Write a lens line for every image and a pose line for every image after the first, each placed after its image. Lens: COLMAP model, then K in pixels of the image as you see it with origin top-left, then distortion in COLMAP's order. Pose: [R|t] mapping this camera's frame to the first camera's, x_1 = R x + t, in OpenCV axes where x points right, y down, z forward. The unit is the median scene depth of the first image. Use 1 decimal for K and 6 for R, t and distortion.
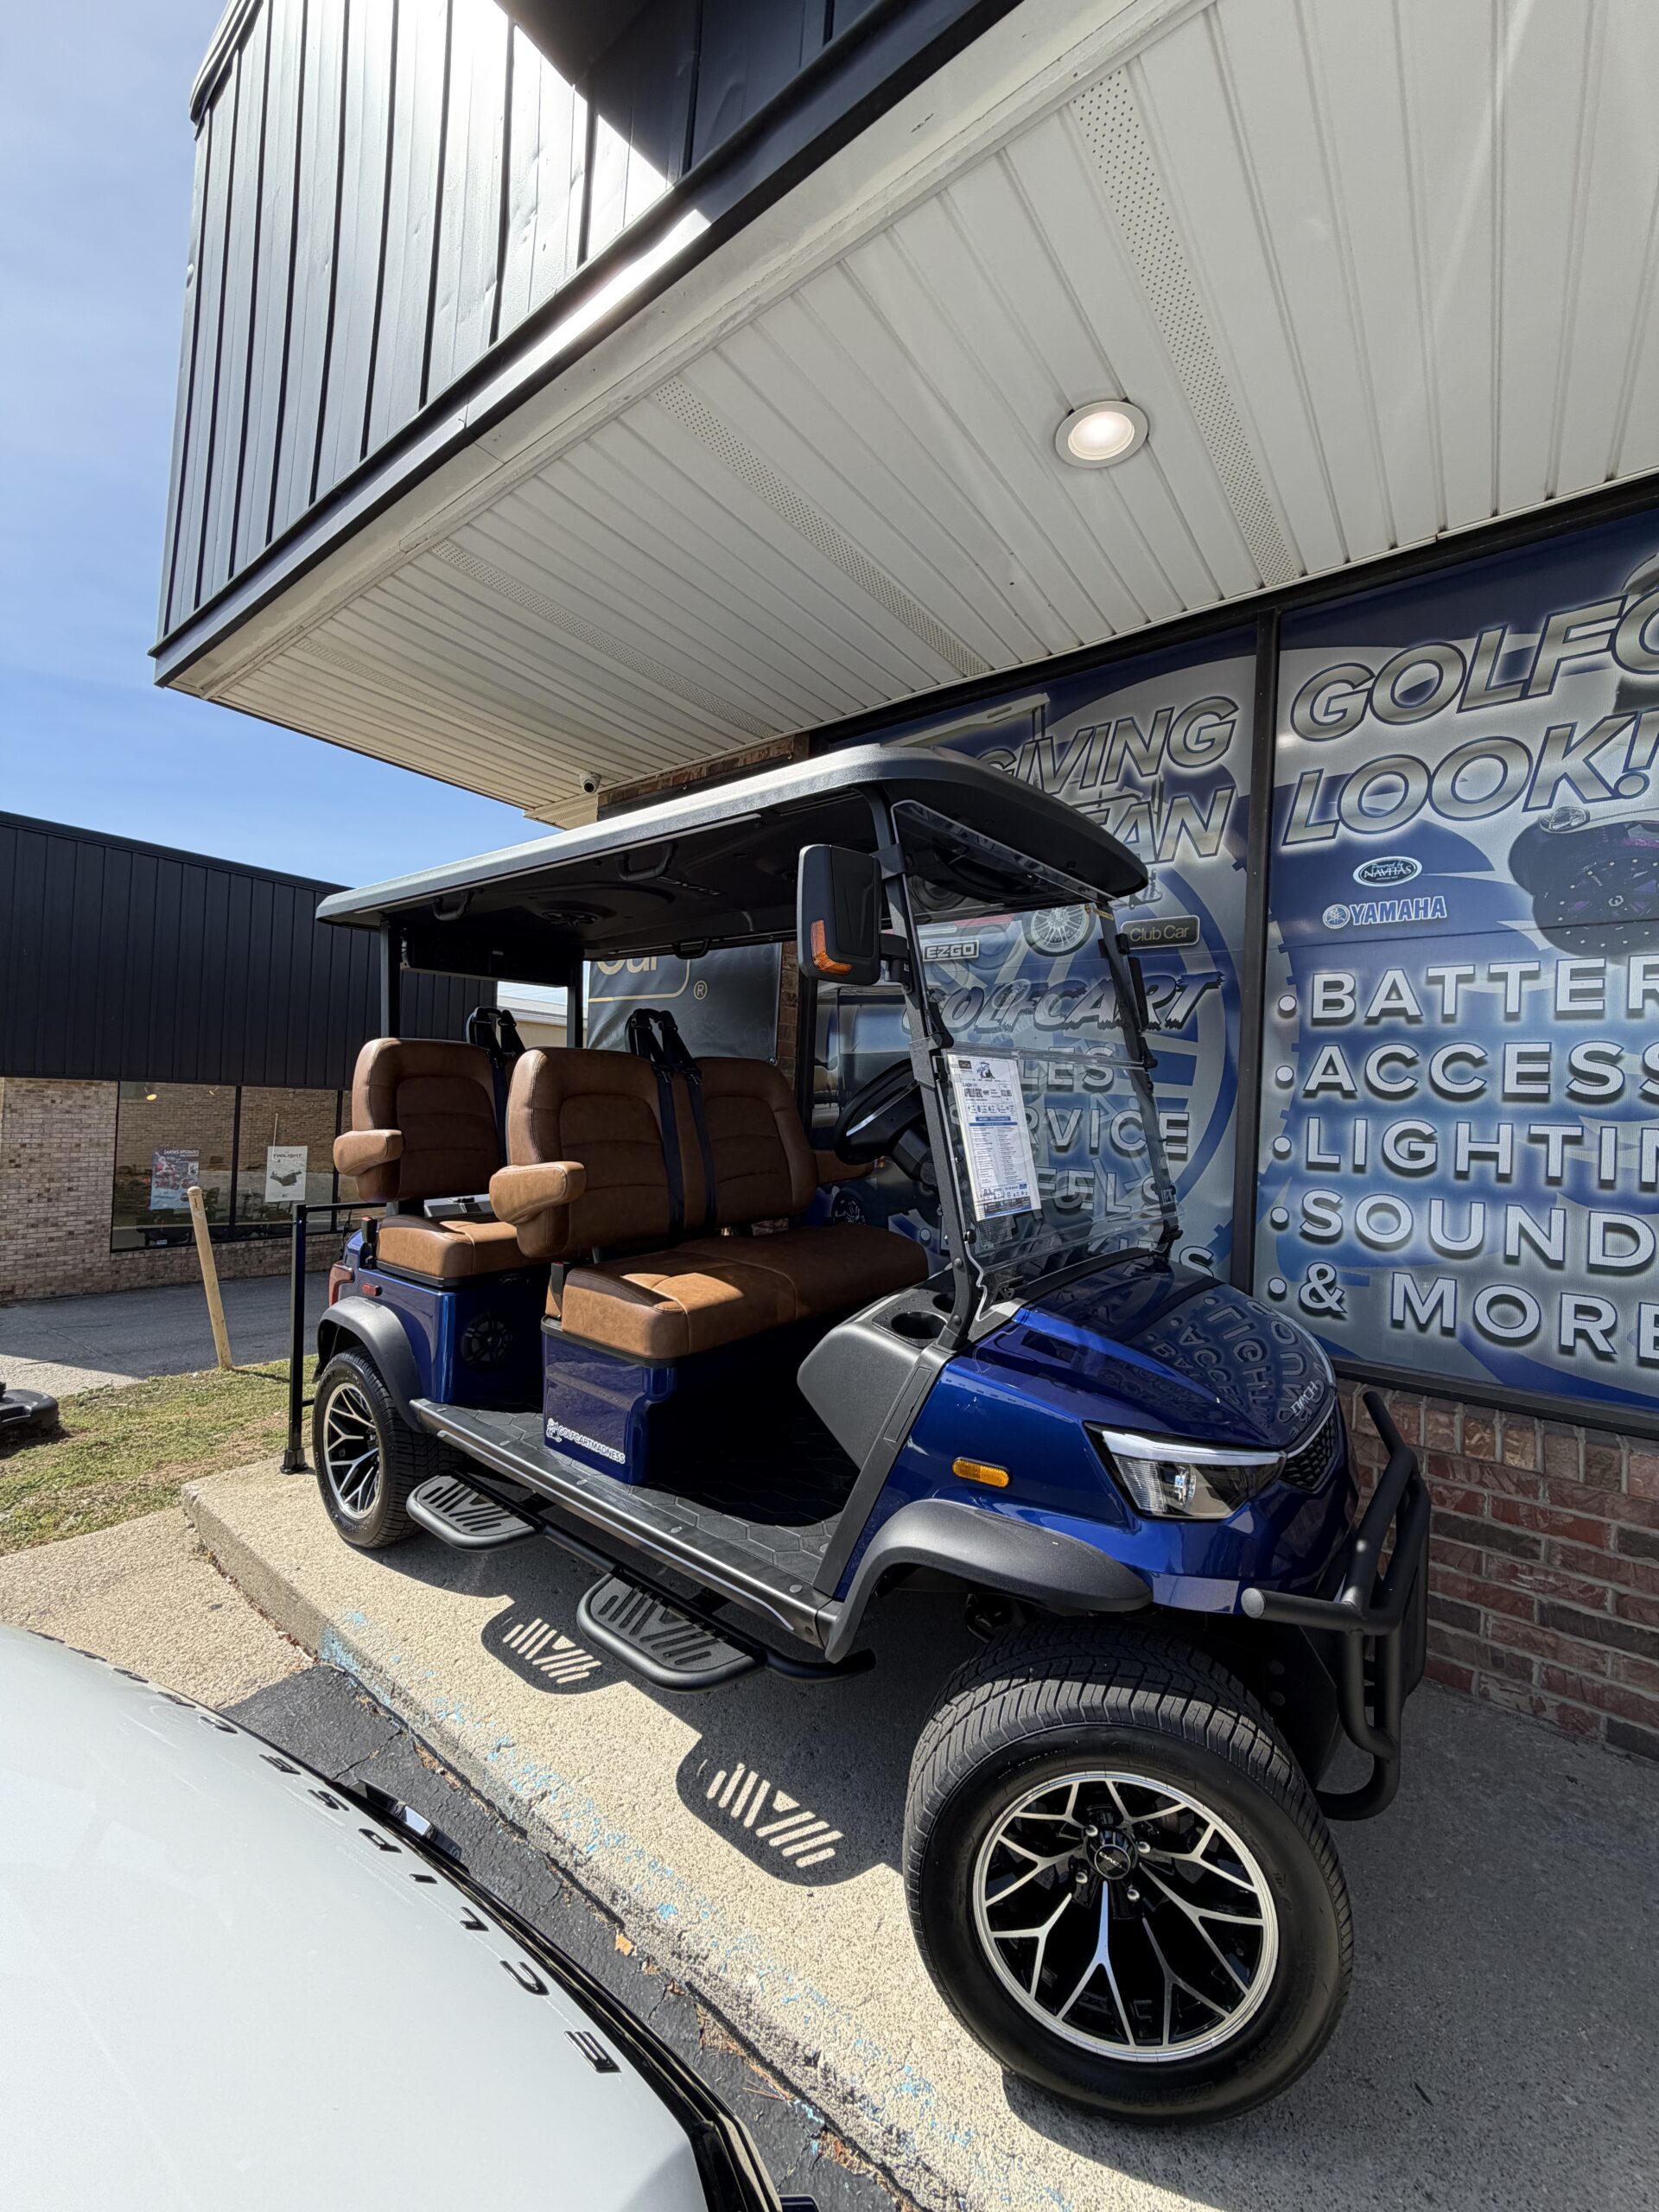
lens RADIAL K [[877.3, 0, 832.9], [0, 877.3, 1103.7], [0, 0, 1]] dist [0.003061, -0.000033]
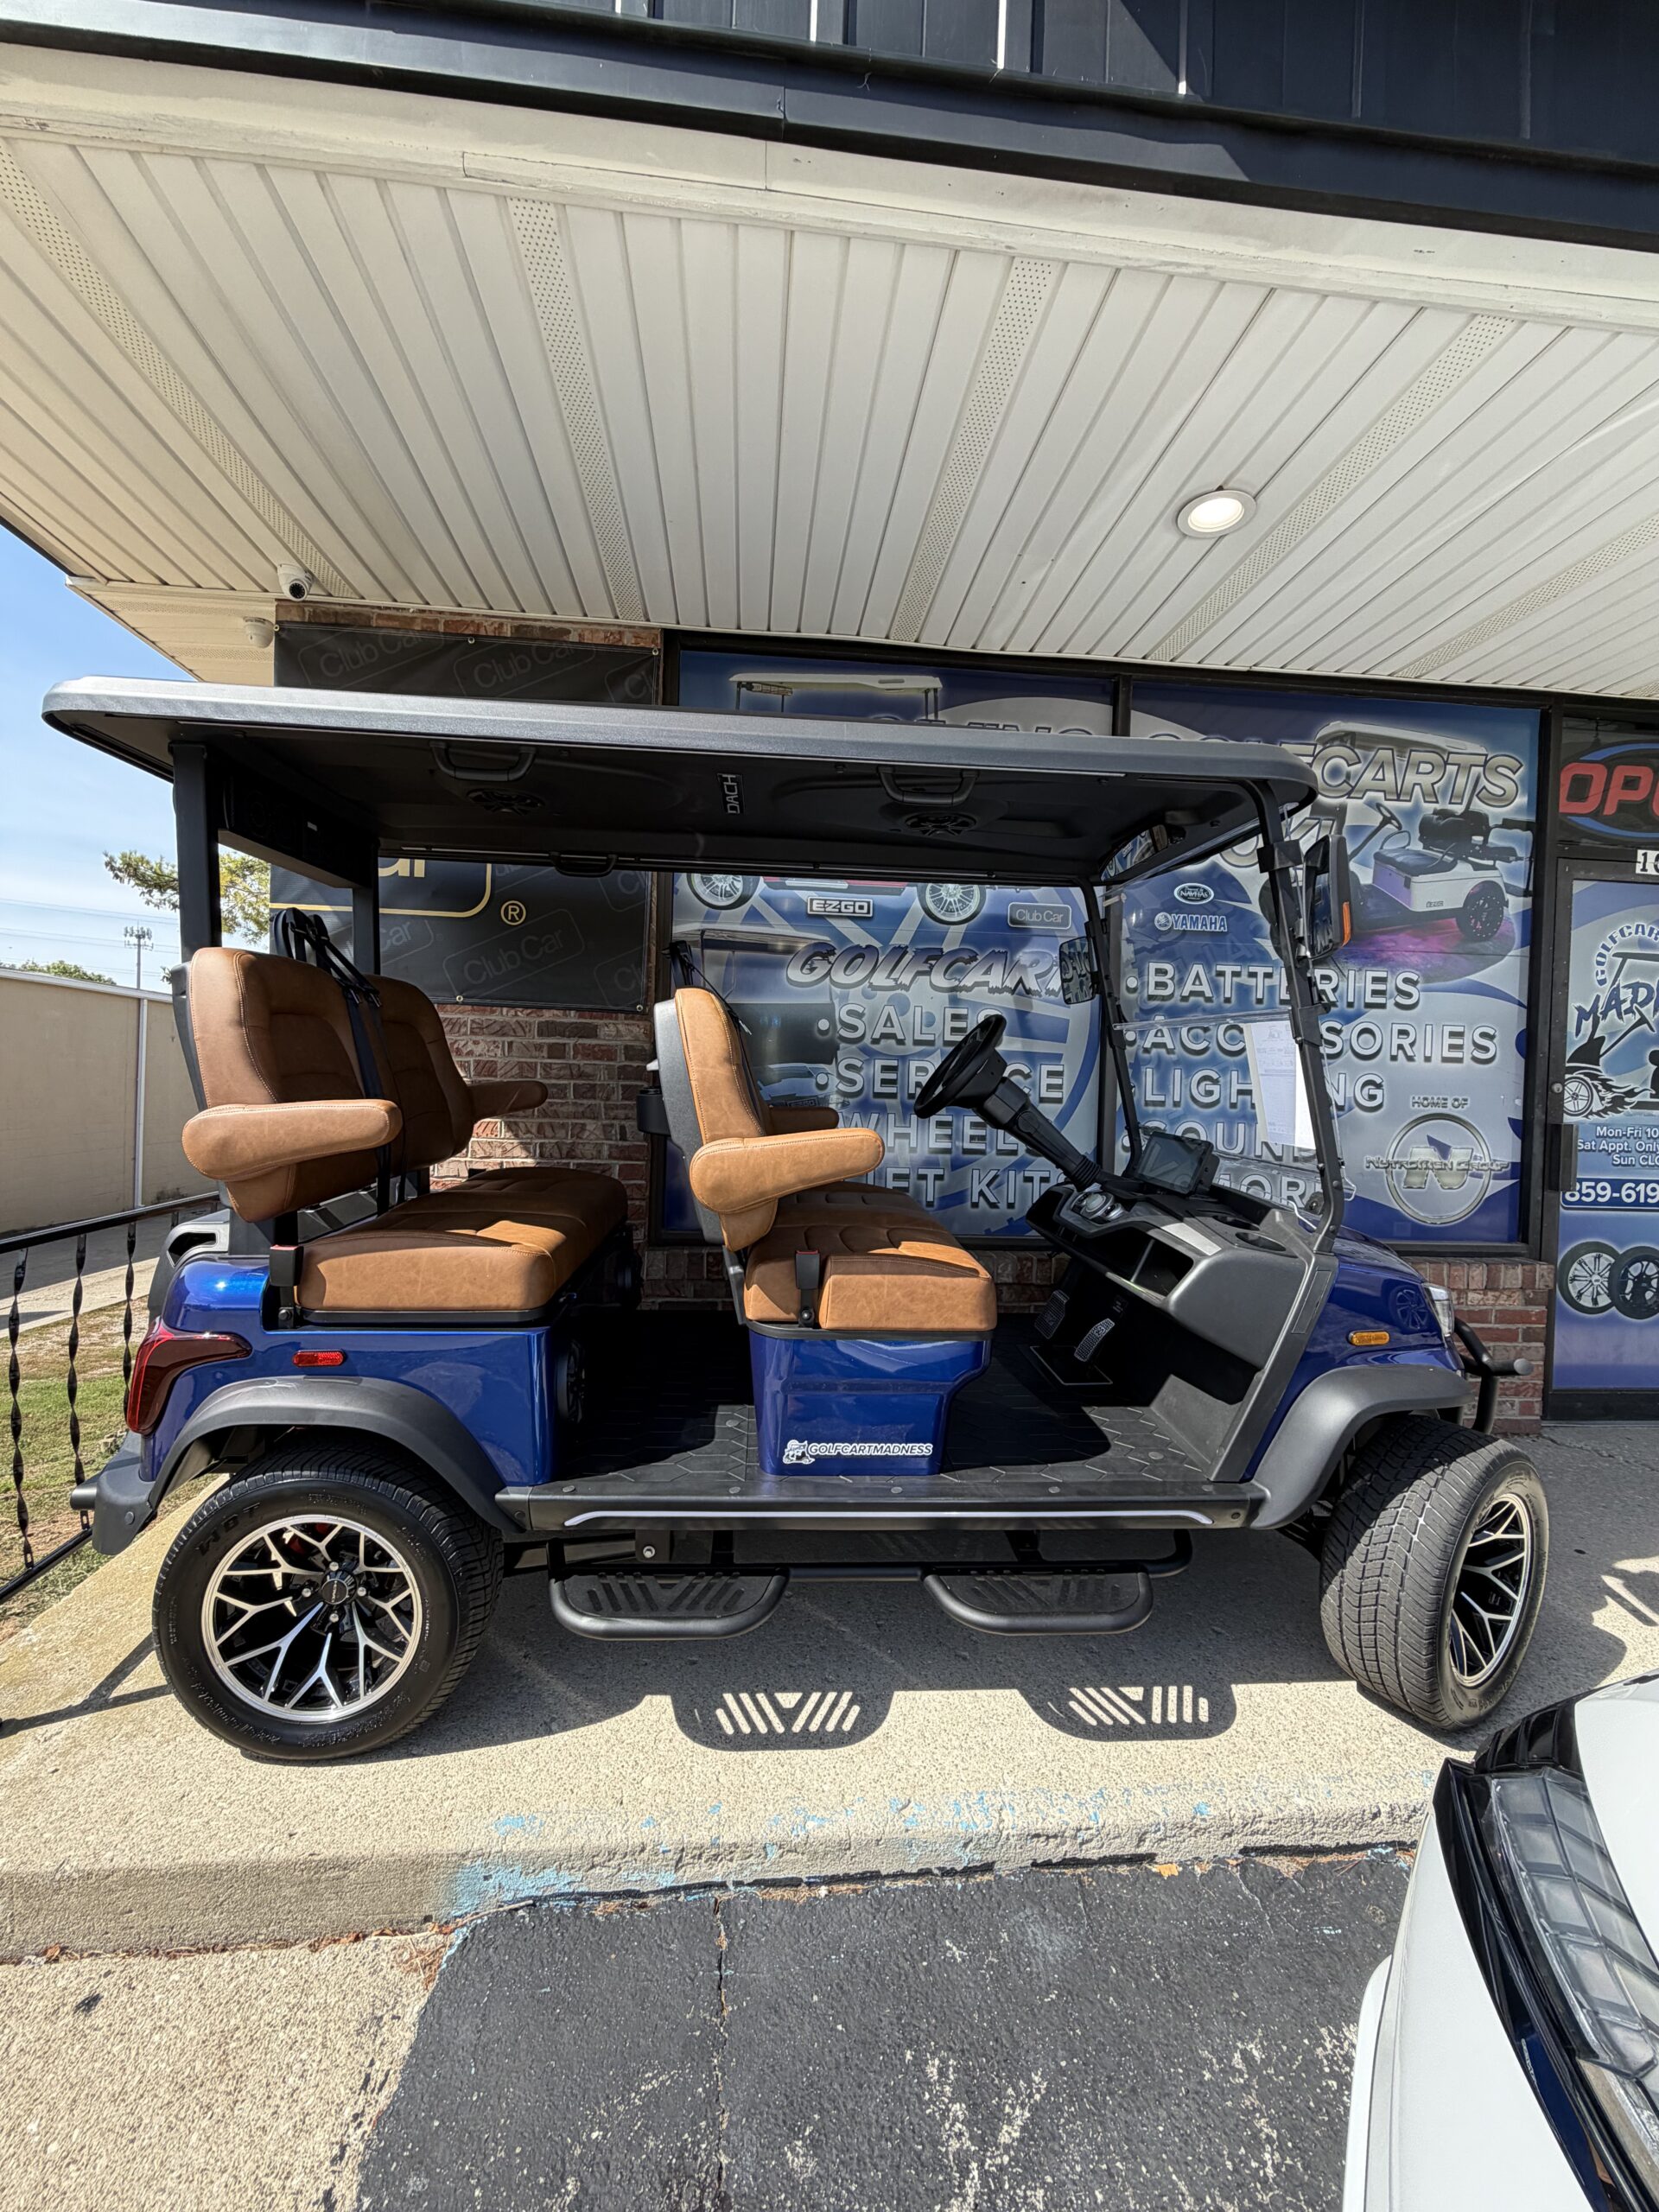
lens RADIAL K [[877.3, 0, 830.4], [0, 877.3, 1103.1], [0, 0, 1]] dist [0.003061, -0.000033]
pose [[0.733184, -0.035968, 0.679078, -0.752794], [-0.000642, 0.998563, 0.053583, -0.002730], [-0.680030, -0.039722, 0.732108, 0.341170]]
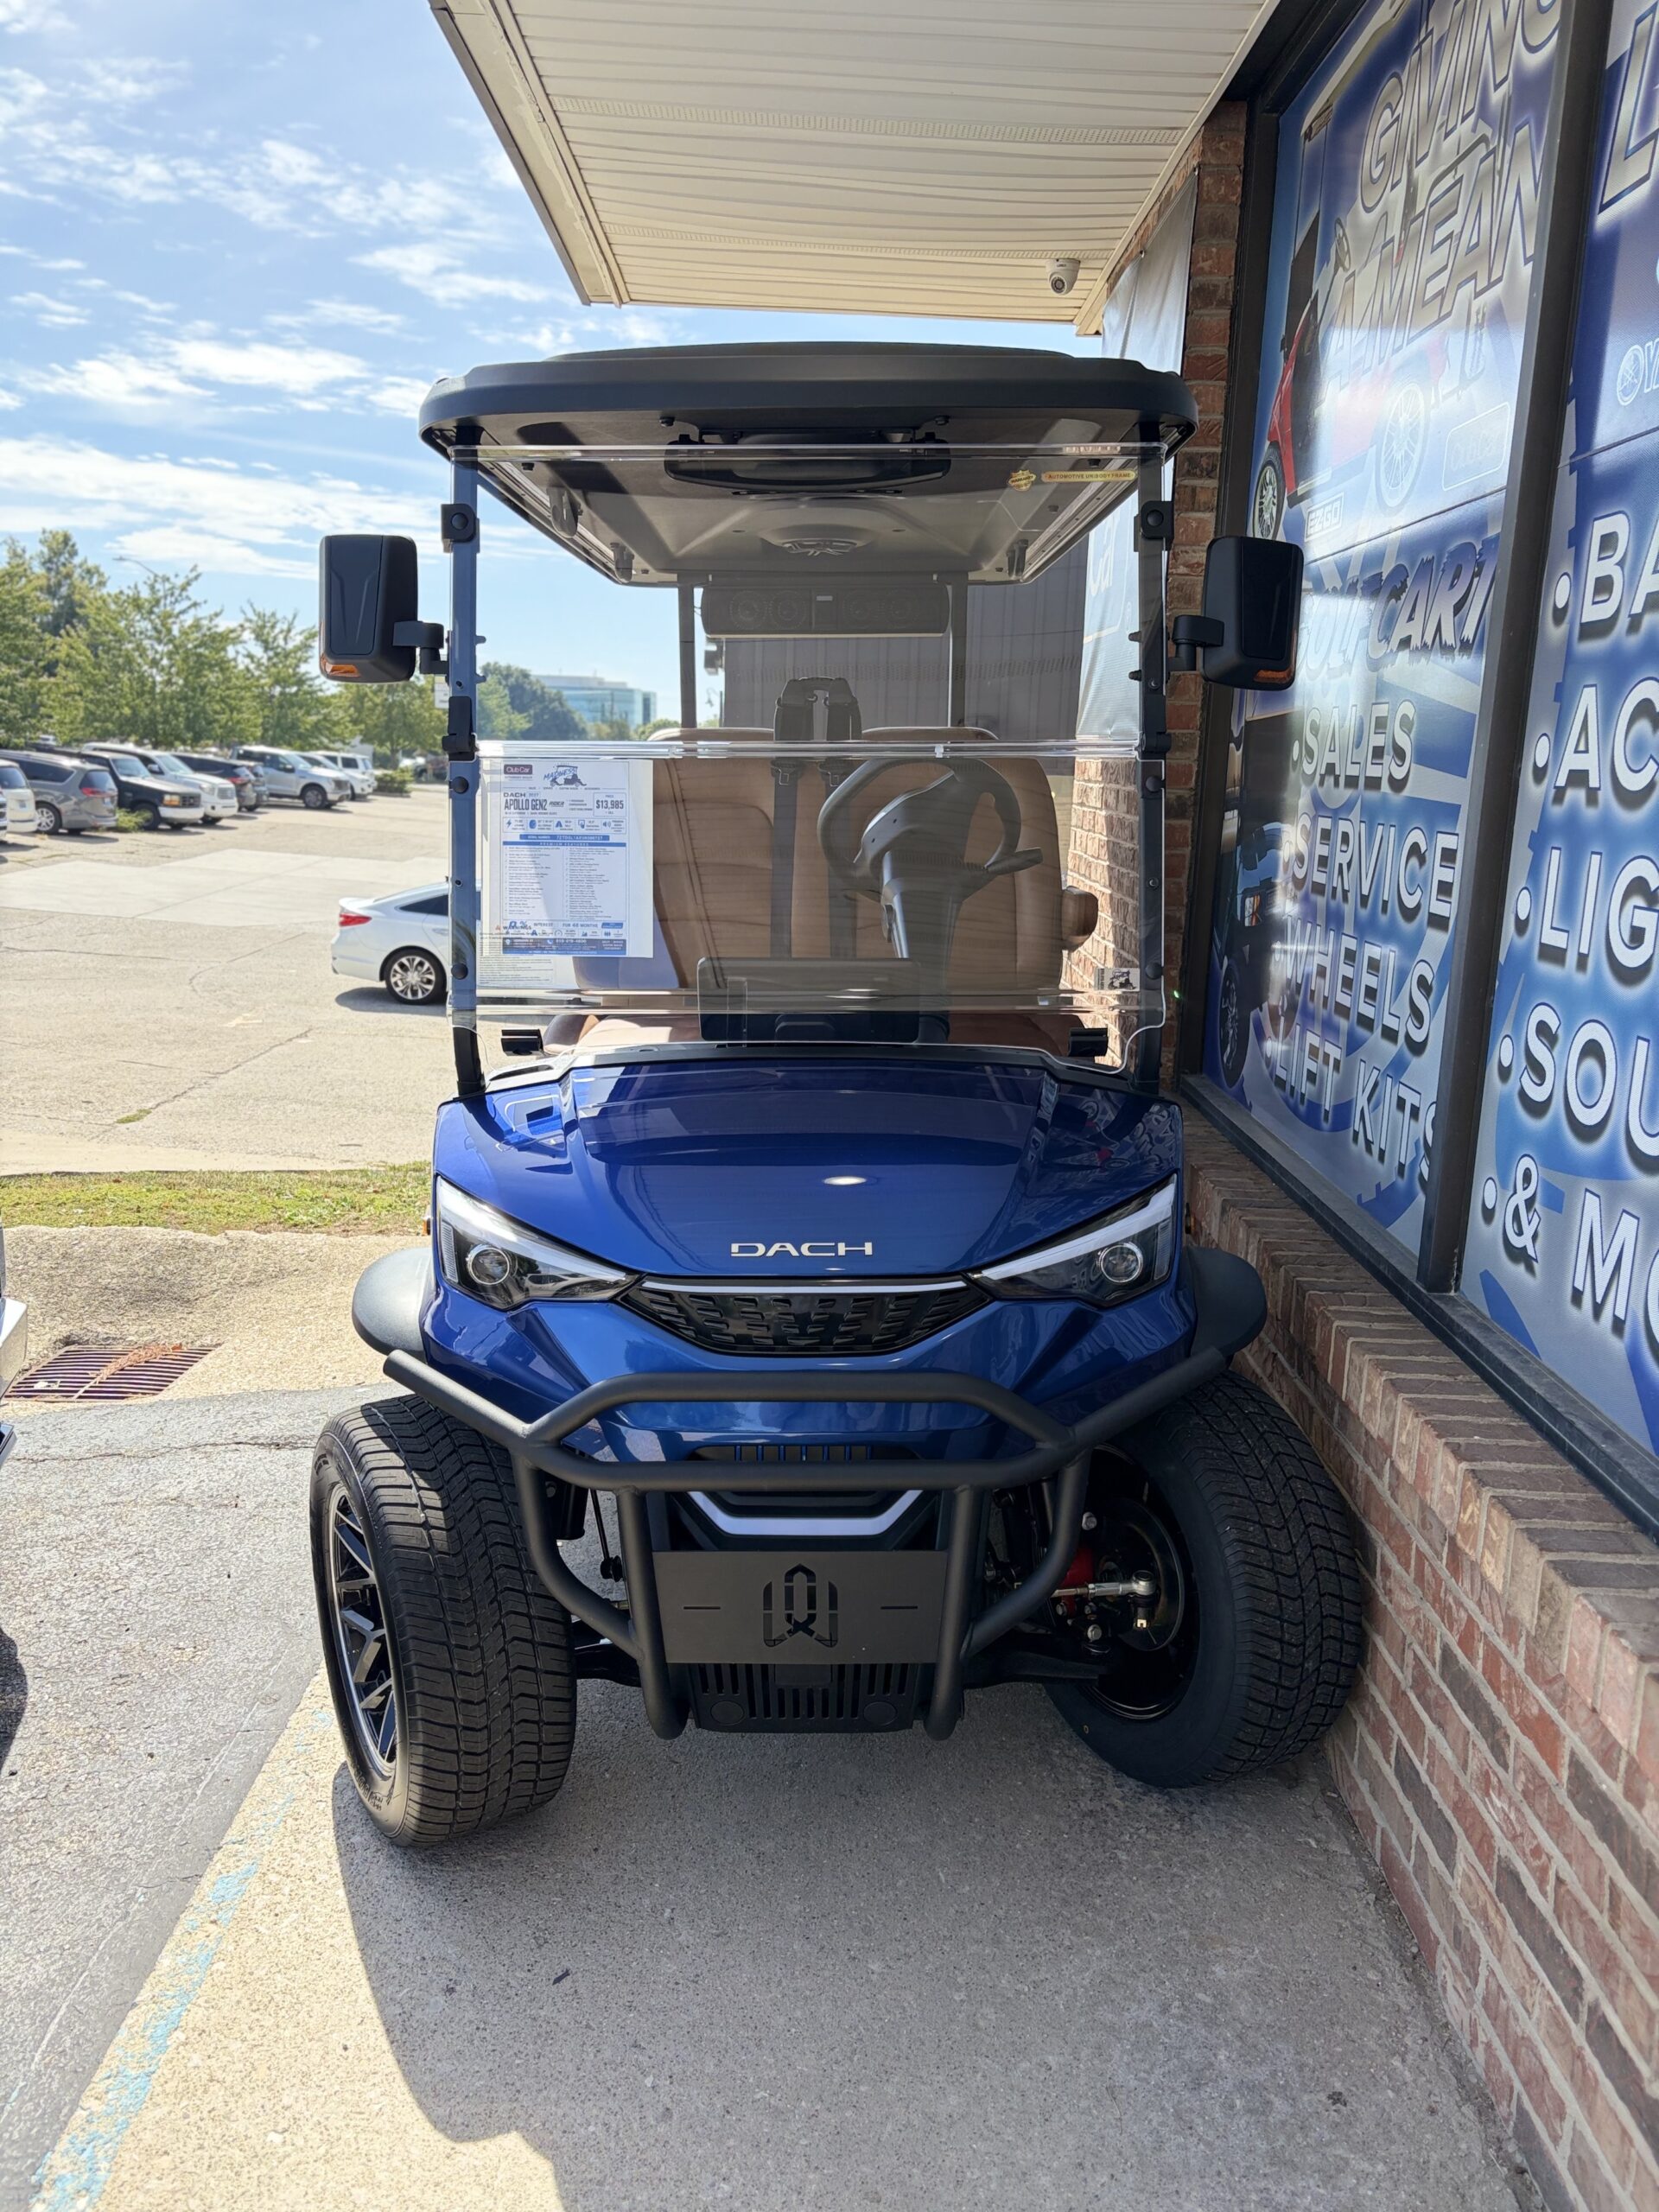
lens RADIAL K [[1693.0, 0, 842.1], [0, 1693.0, 1104.8], [0, 0, 1]] dist [0.009902, 0.004313]
pose [[0.627931, 0.135205, -0.766435, 1.025715], [0.001995, 0.984511, 0.175310, -0.008451], [0.778266, -0.111611, 0.617936, 0.145019]]
